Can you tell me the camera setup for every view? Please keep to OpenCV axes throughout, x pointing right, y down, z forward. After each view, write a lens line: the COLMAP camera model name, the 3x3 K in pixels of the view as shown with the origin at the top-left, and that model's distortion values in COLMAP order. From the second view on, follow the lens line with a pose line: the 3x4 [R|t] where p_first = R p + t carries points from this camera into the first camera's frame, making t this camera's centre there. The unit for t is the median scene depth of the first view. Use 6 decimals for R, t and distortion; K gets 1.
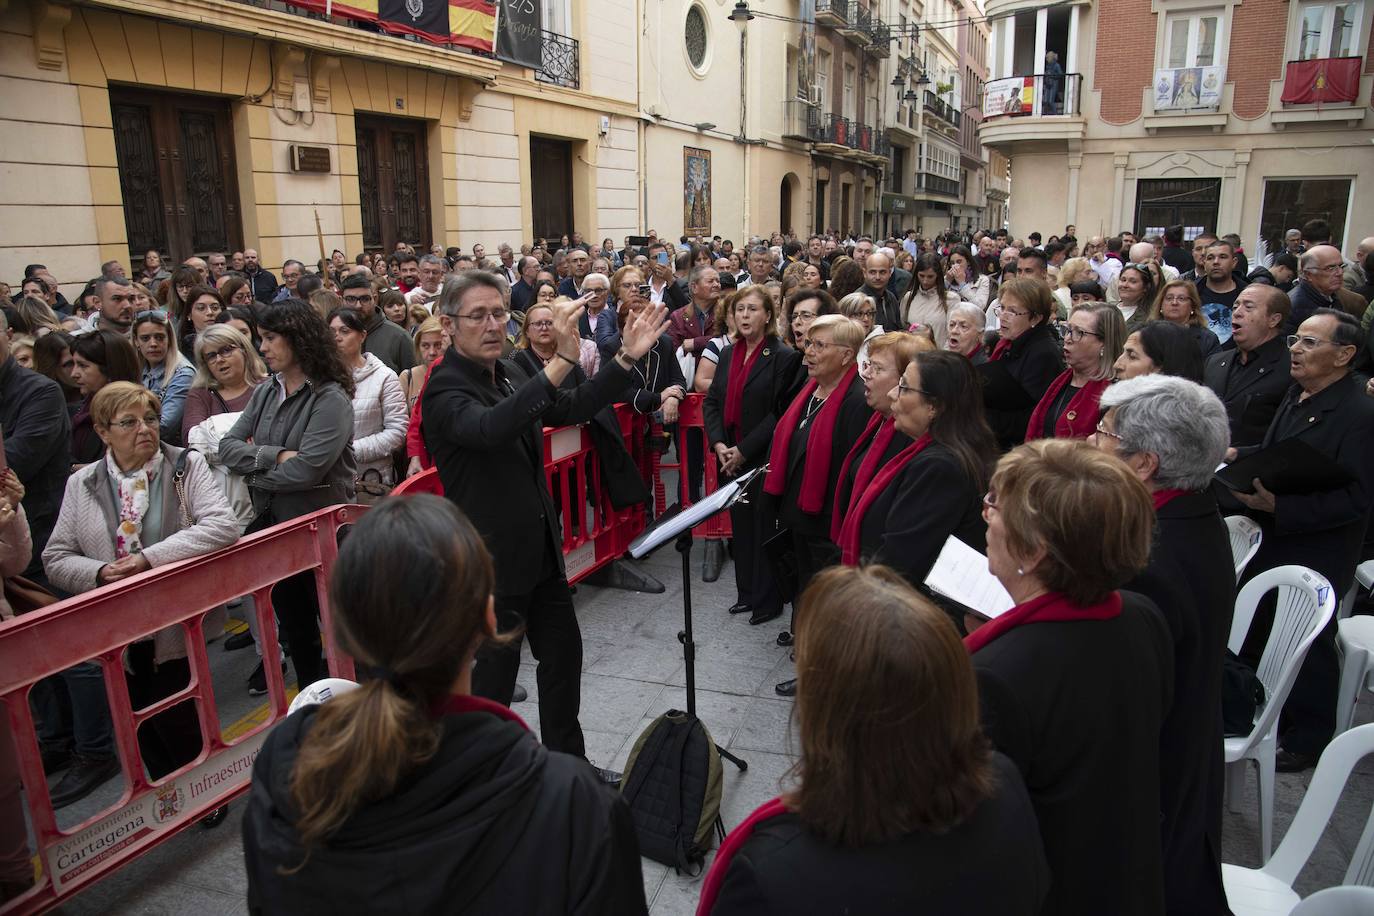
lens RADIAL K [[924.7, 0, 687.0], [0, 924.7, 458.0], [0, 0, 1]] dist [-0.109235, 0.056956]
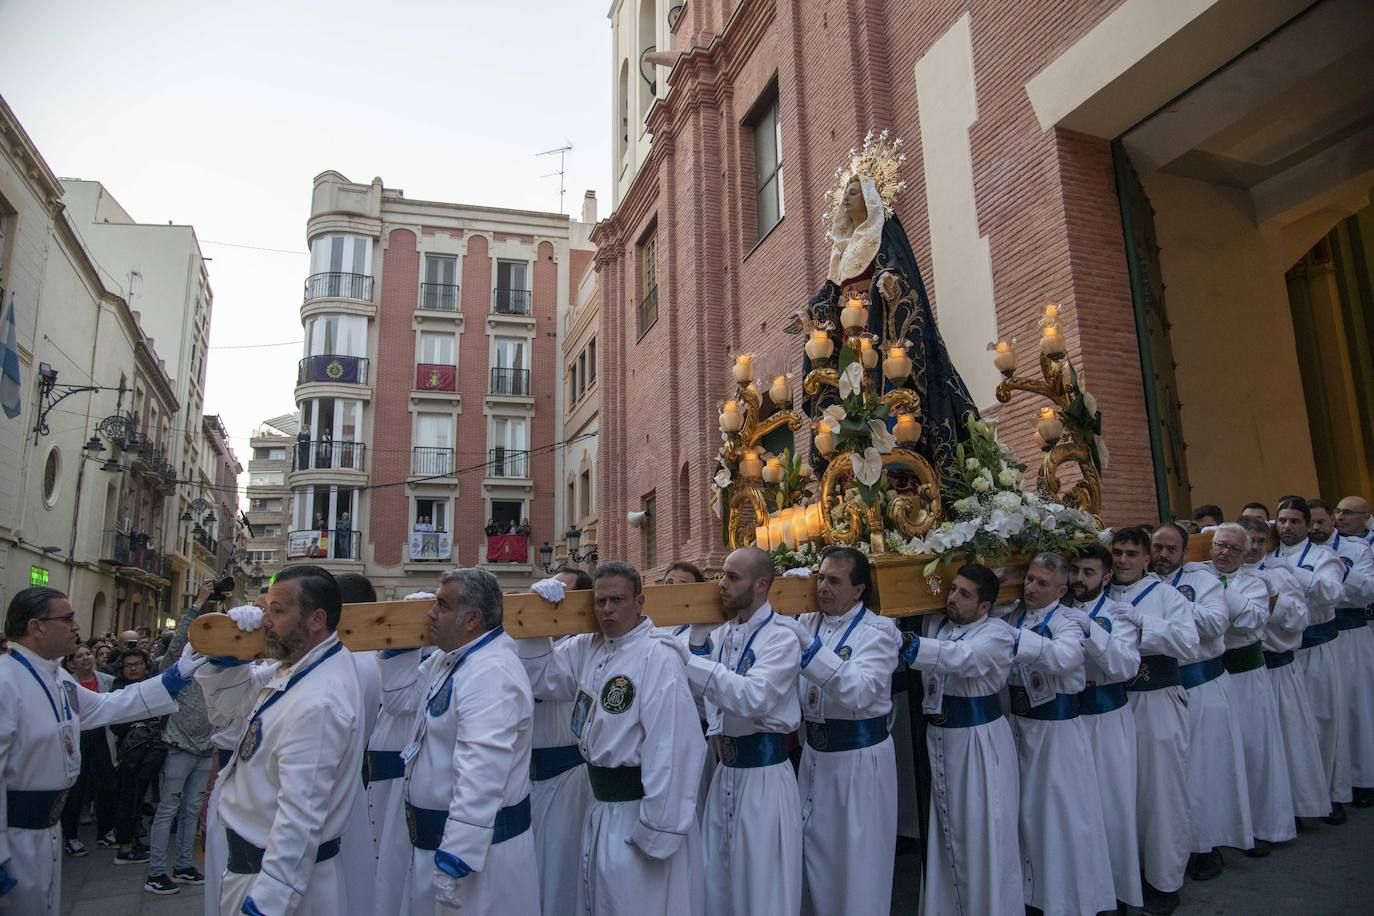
lens RADIAL K [[939.4, 0, 689.7], [0, 939.4, 465.7], [0, 0, 1]] dist [-0.112181, 0.065954]
pose [[0.693195, 0.134076, 0.708170, -0.251048], [0.186858, 0.915521, -0.356239, 0.097245], [-0.696107, 0.379270, 0.609581, -0.301198]]
